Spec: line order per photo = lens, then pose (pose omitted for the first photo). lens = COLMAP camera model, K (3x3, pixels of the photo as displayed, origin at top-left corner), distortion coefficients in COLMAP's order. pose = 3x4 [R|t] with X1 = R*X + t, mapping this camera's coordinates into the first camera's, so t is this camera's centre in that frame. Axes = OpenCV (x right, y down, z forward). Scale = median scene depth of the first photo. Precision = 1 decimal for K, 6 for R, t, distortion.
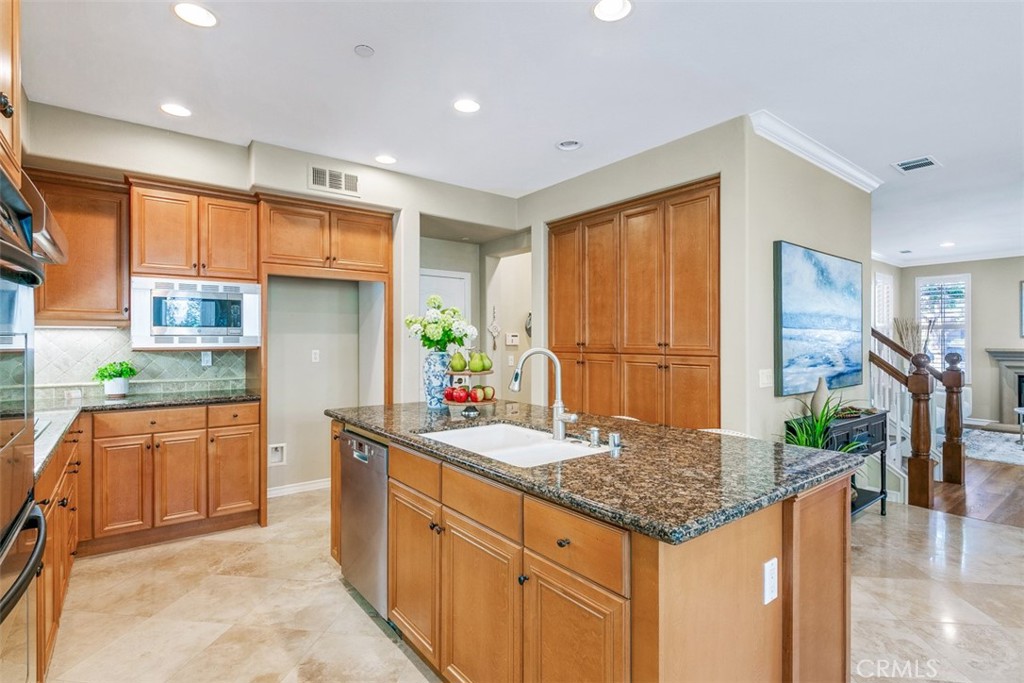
lens RADIAL K [[502.0, 0, 516.2], [0, 502.0, 335.8], [0, 0, 1]] dist [0.006138, -0.000934]
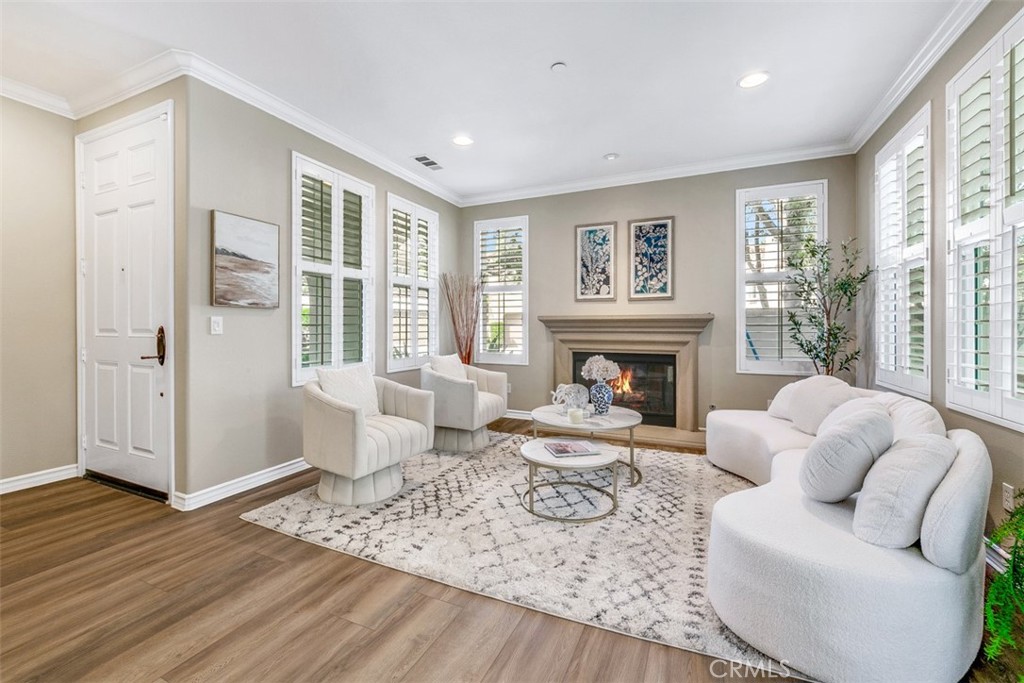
lens RADIAL K [[444.4, 0, 490.0], [0, 444.4, 324.7], [0, 0, 1]] dist [-0.012021, -0.000164]
pose [[0.895316, 0.002444, 0.445425, 0.581175], [-0.002675, 0.999996, -0.000109, 0.037819], [-0.445424, -0.001094, 0.895319, 0.456618]]
